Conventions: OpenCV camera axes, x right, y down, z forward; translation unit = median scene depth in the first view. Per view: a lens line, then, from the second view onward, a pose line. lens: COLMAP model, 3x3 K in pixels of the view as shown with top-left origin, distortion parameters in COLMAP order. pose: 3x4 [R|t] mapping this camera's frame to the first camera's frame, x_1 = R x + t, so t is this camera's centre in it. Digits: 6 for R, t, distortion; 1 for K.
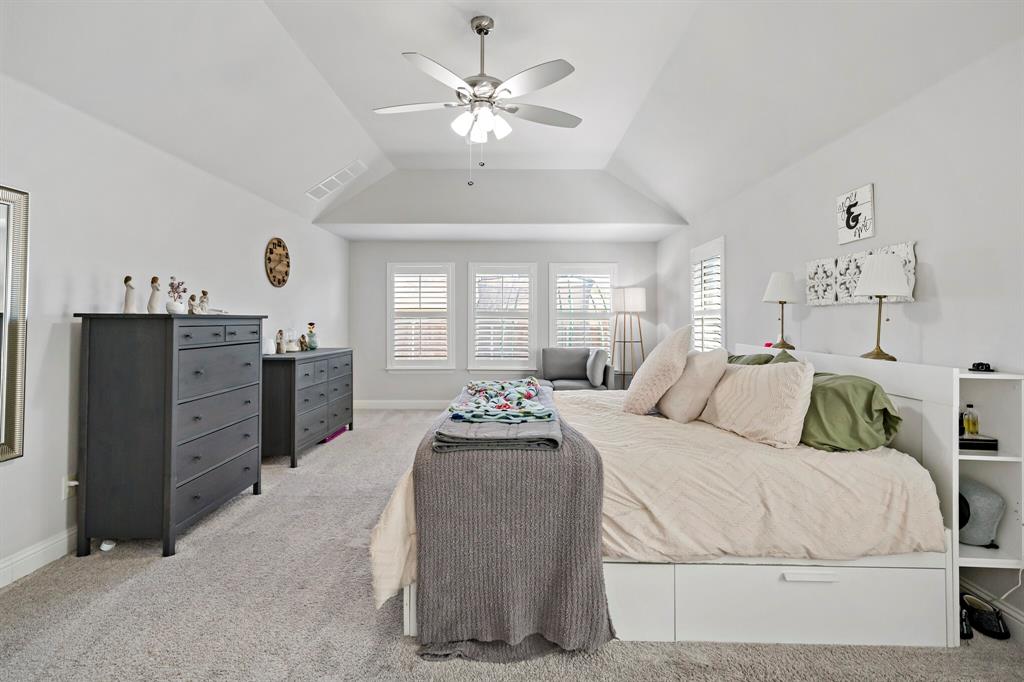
lens RADIAL K [[513.6, 0, 502.2], [0, 513.6, 304.9], [0, 0, 1]] dist [0.004194, 0.000623]
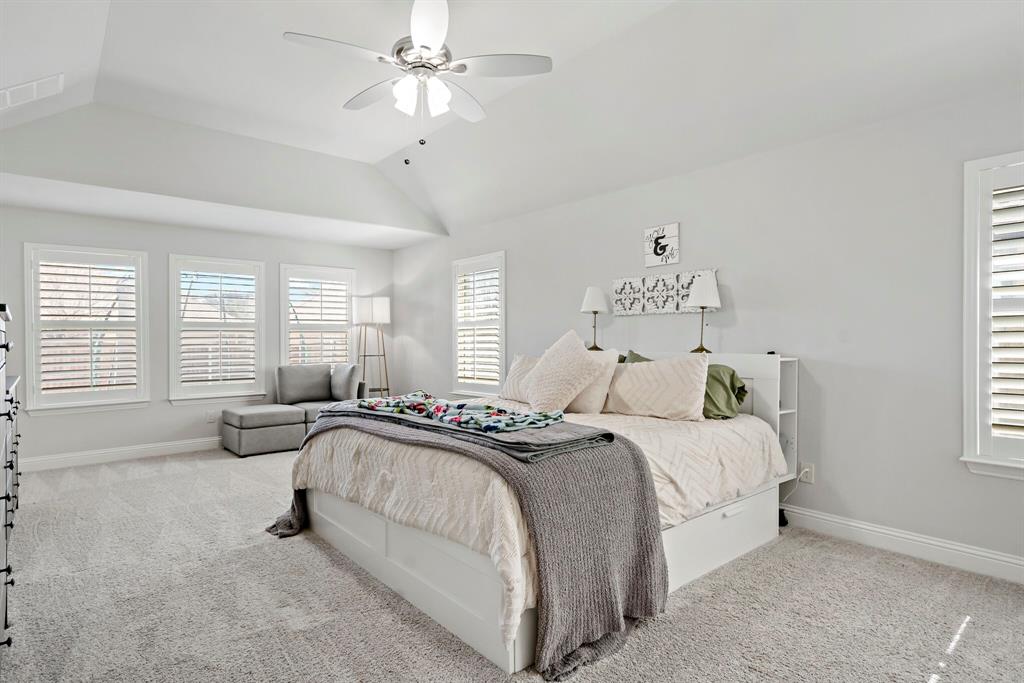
lens RADIAL K [[559.3, 0, 509.6], [0, 559.3, 336.7], [0, 0, 1]] dist [0.013376, -0.003037]
pose [[0.753038, -0.007771, 0.657931, -0.527120], [-0.010343, 0.999667, 0.023646, 0.025996], [-0.657896, -0.024611, 0.752707, 0.186206]]
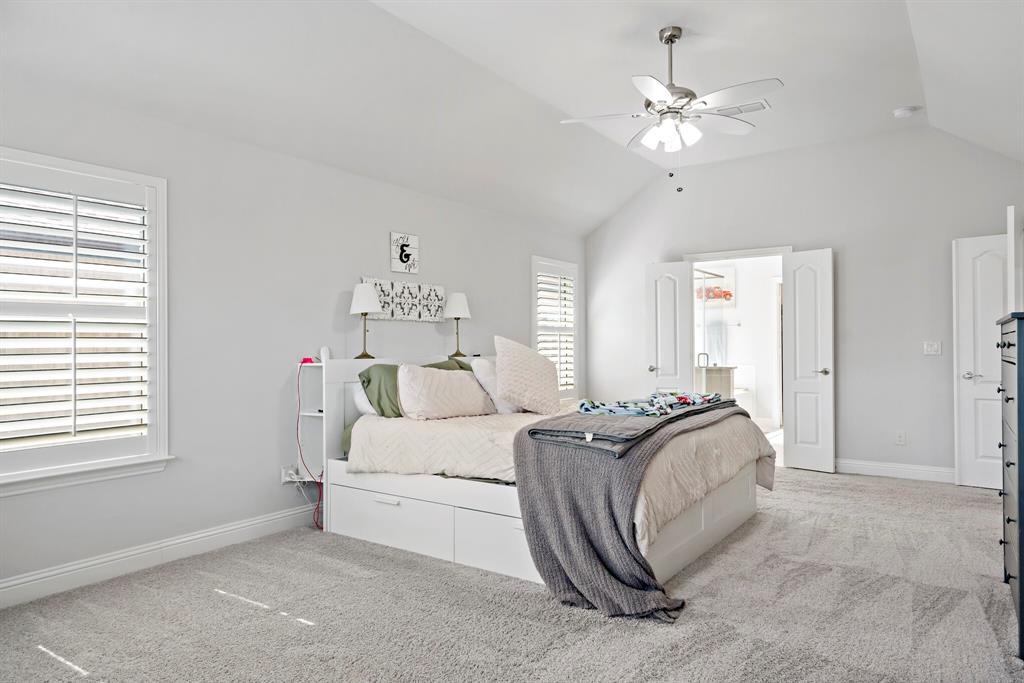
lens RADIAL K [[680.0, 0, 508.9], [0, 680.0, 338.1], [0, 0, 1]] dist [0.007668, 0.001197]
pose [[-0.839135, -0.001645, 0.543921, -0.482256], [-0.020556, 0.999377, -0.028691, 0.087167], [-0.543535, -0.035257, -0.838646, 2.296887]]
